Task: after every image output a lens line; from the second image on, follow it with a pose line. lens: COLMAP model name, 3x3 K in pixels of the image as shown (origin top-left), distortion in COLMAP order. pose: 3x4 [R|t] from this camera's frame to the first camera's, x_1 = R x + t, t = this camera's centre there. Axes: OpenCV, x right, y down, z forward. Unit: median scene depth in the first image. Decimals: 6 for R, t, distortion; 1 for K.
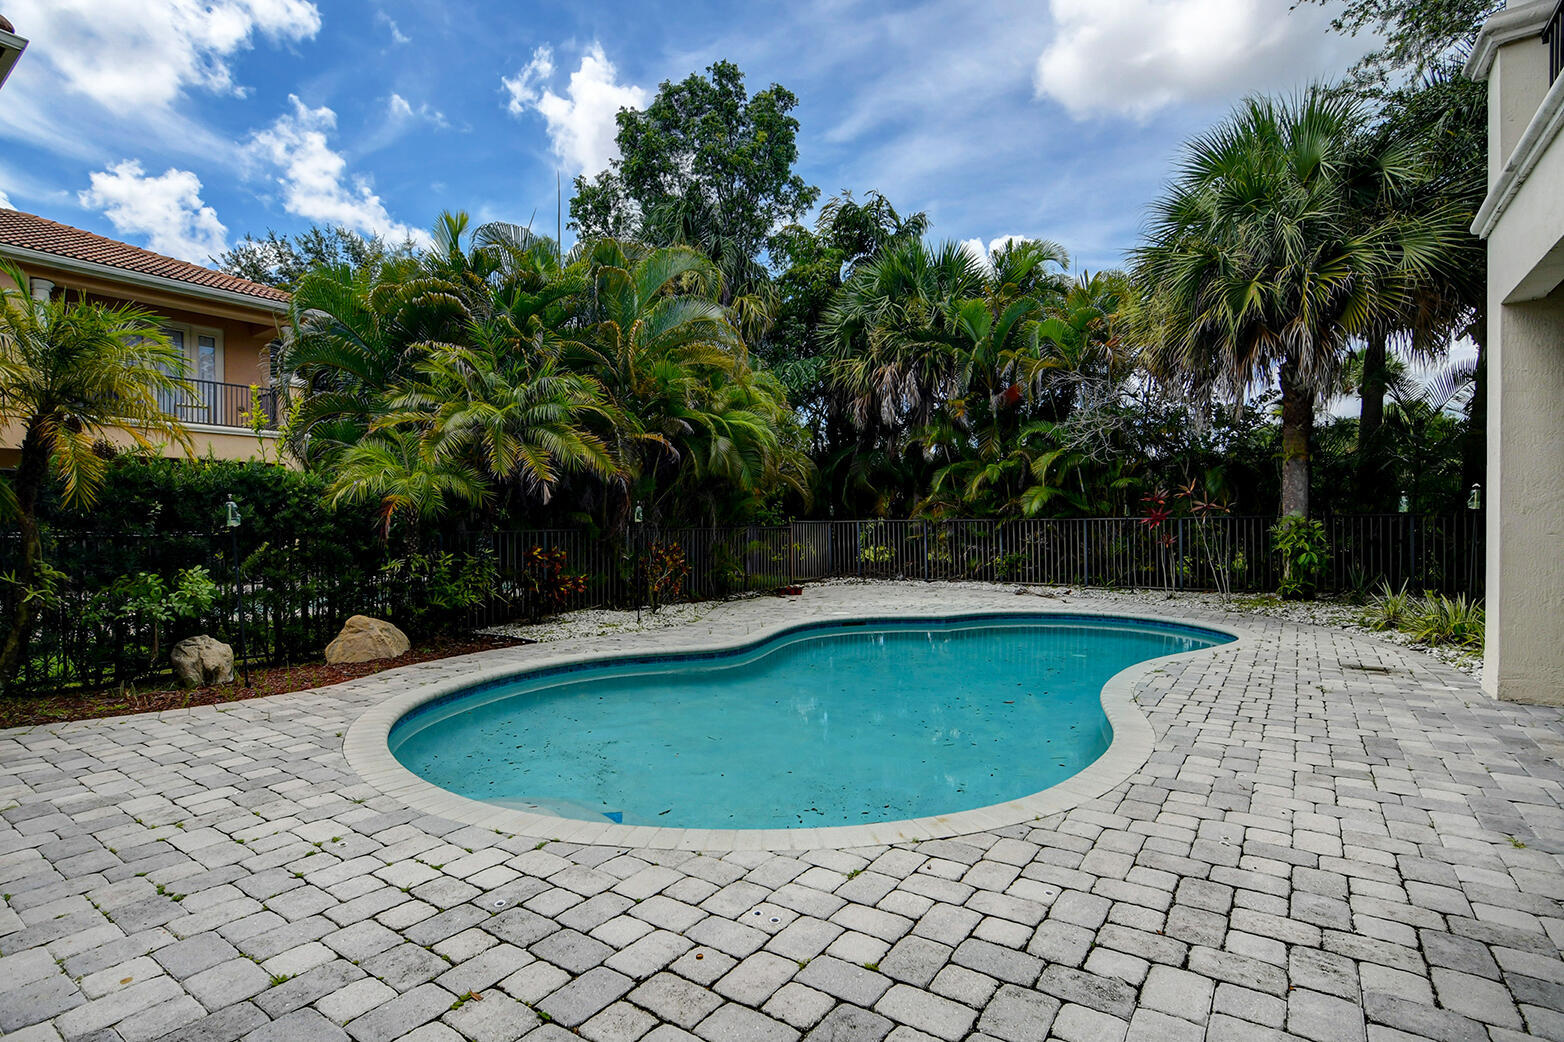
lens RADIAL K [[766.4, 0, 779.1], [0, 766.4, 527.2], [0, 0, 1]] dist [-0.028469, 0.001010]
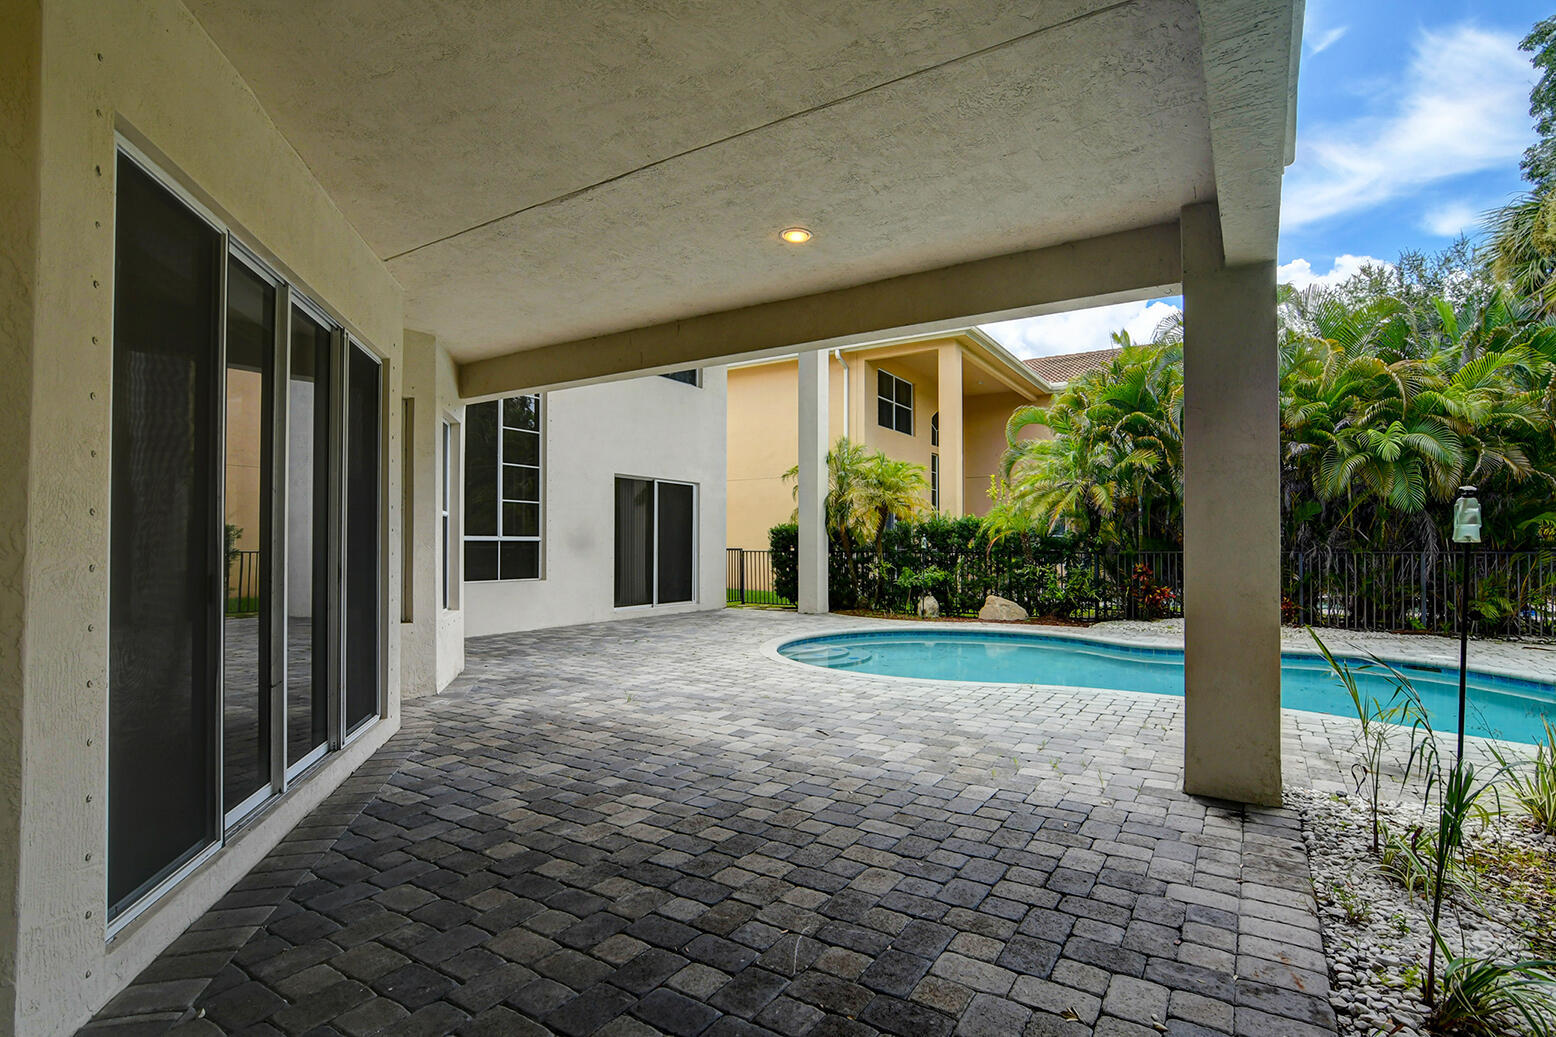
lens RADIAL K [[762.5, 0, 777.6], [0, 762.5, 524.9], [0, 0, 1]] dist [-0.028469, 0.001010]
pose [[0.050178, -0.016770, -0.998599, 3.624423], [-0.005668, 0.999838, -0.017076, -0.066063], [0.998724, 0.006517, 0.050075, 1.019700]]
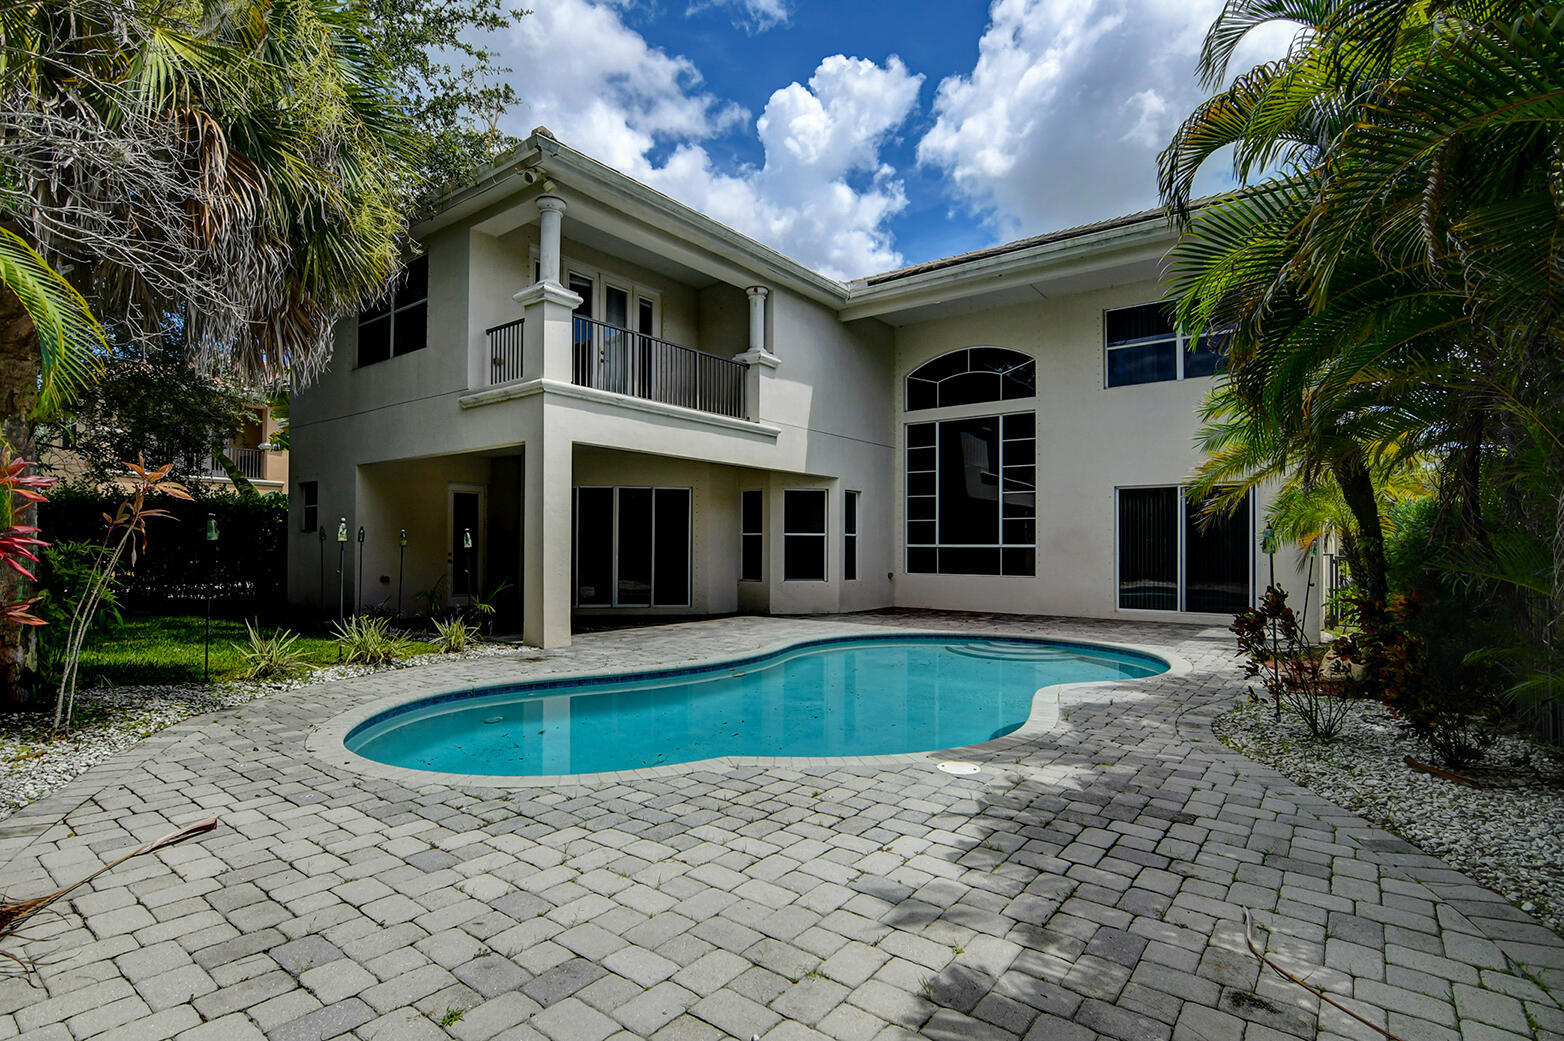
lens RADIAL K [[766.4, 0, 780.2], [0, 766.4, 535.3], [0, 0, 1]] dist [-0.028469, 0.001010]
pose [[-0.998691, 0.005245, 0.050876, 0.655323], [0.004554, 0.999896, -0.013694, -0.062173], [-0.050943, -0.013445, -0.998611, 6.026948]]
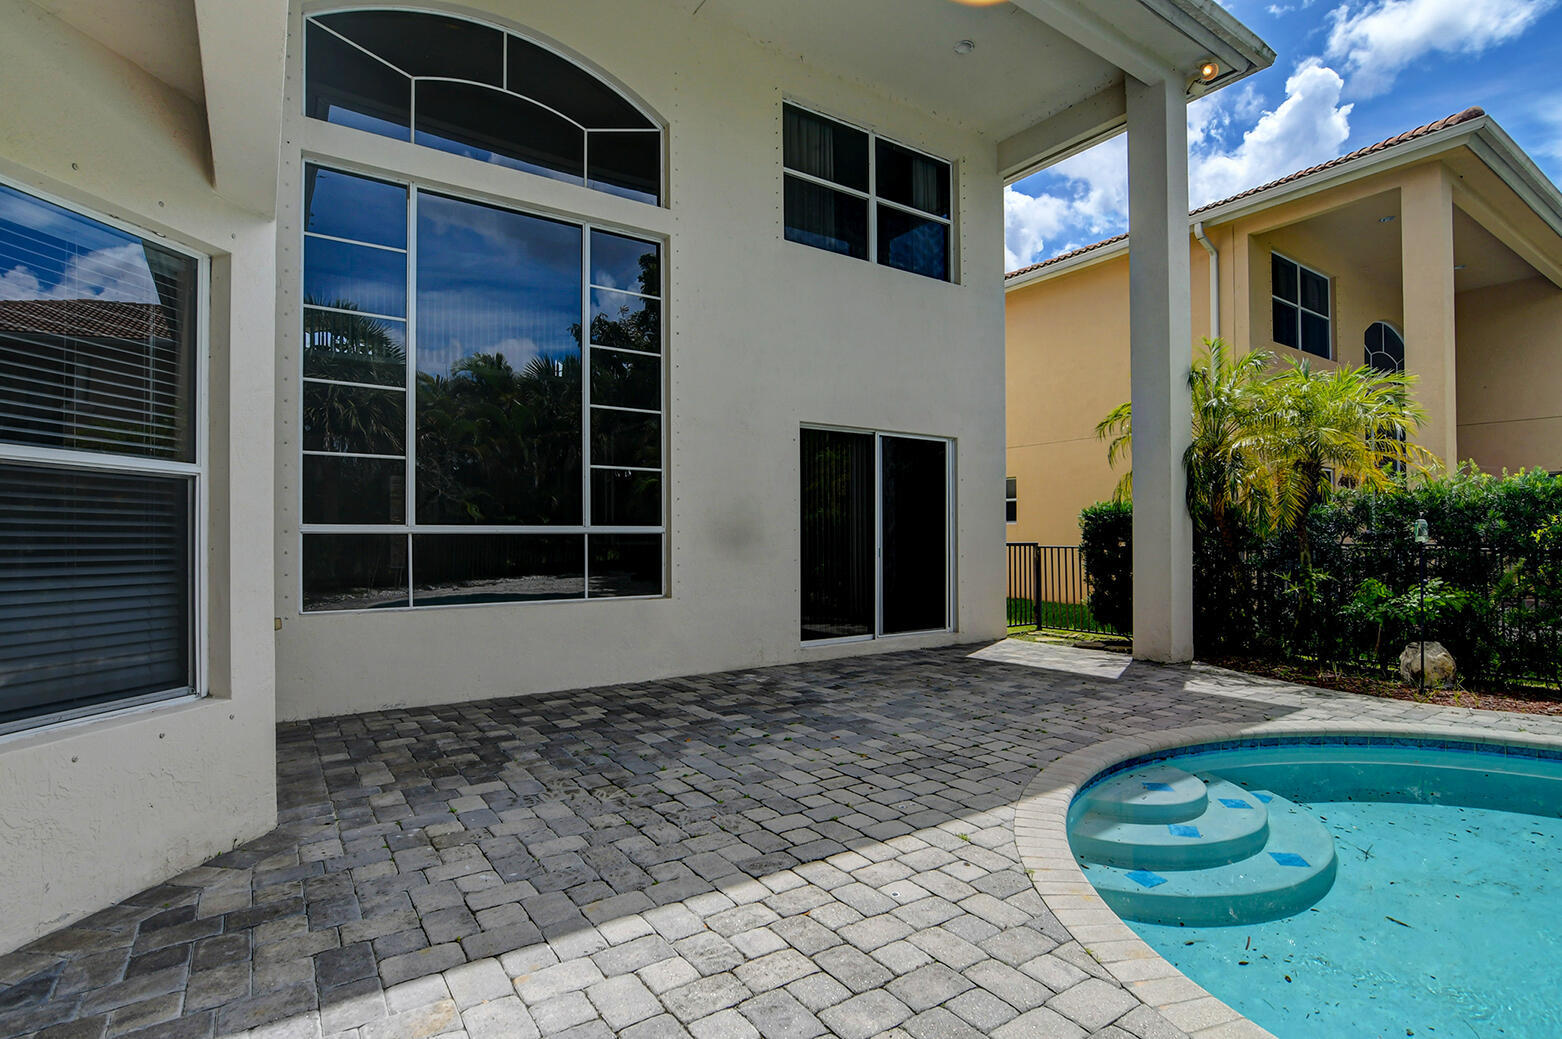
lens RADIAL K [[765.4, 0, 768.1], [0, 765.4, 532.2], [0, 0, 1]] dist [-0.028469, 0.001010]
pose [[-0.364374, 0.002999, -0.931248, 1.419768], [0.003427, 0.999992, 0.001879, -0.047129], [0.931246, -0.002507, -0.364382, 1.205206]]
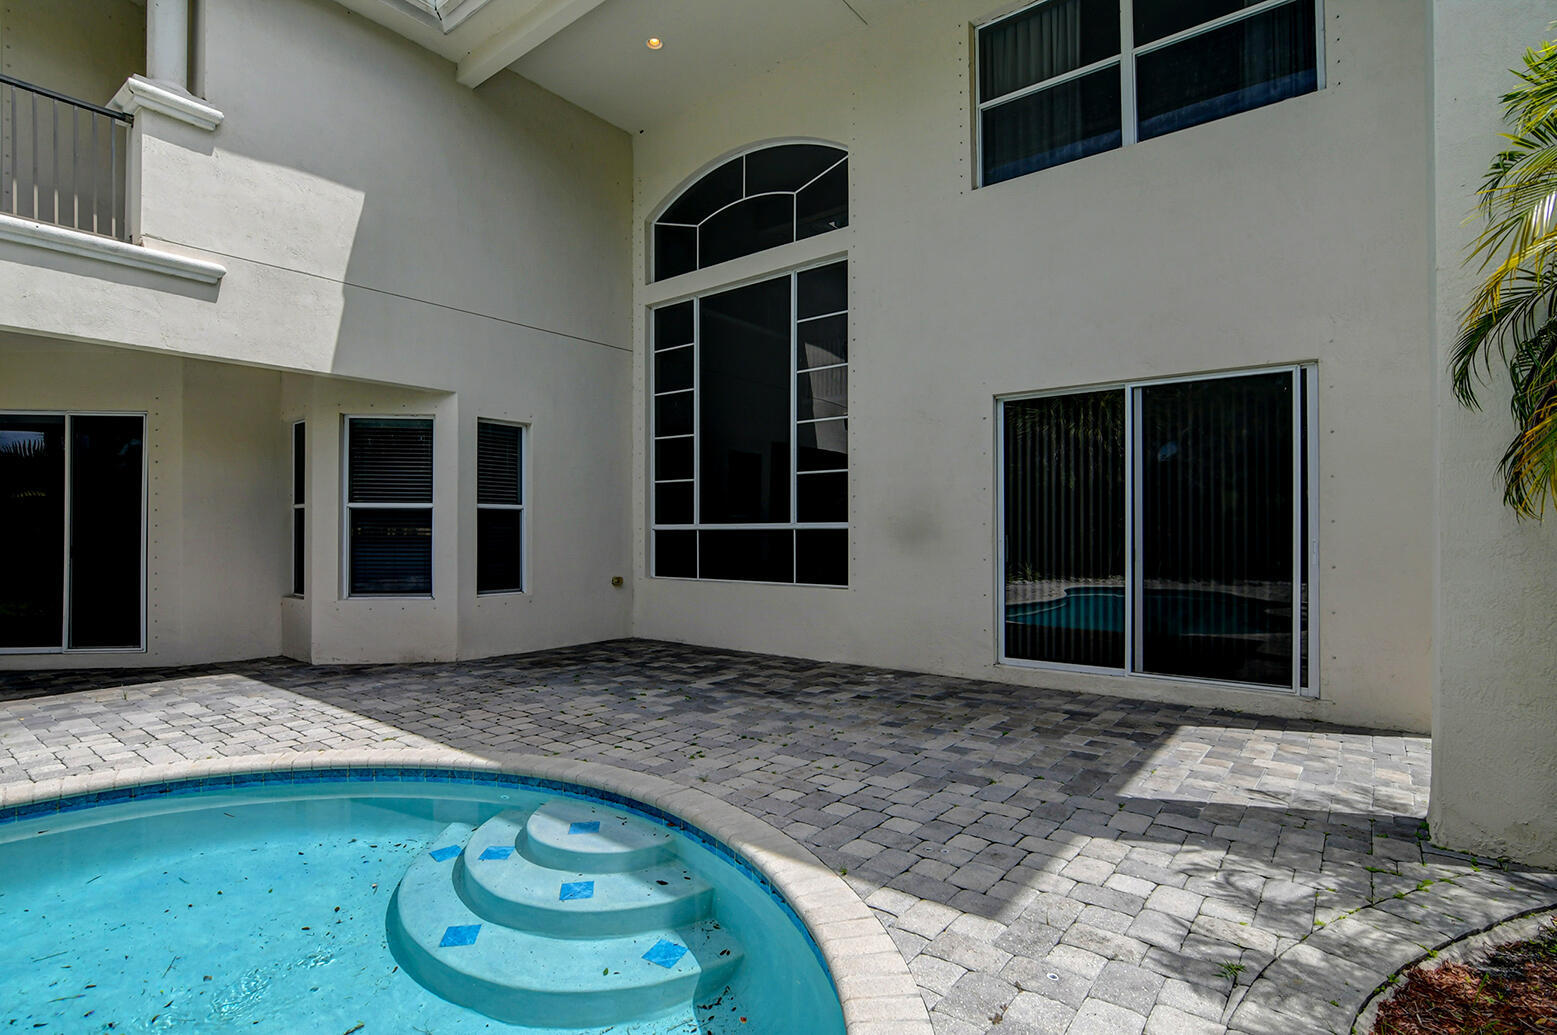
lens RADIAL K [[763.0, 0, 787.5], [0, 763.0, 528.3], [0, 0, 1]] dist [-0.028469, 0.001010]
pose [[-0.998470, 0.010248, 0.054336, -0.990735], [0.010133, 0.999946, -0.002397, -0.036027], [-0.054358, -0.001843, -0.998520, 2.860463]]
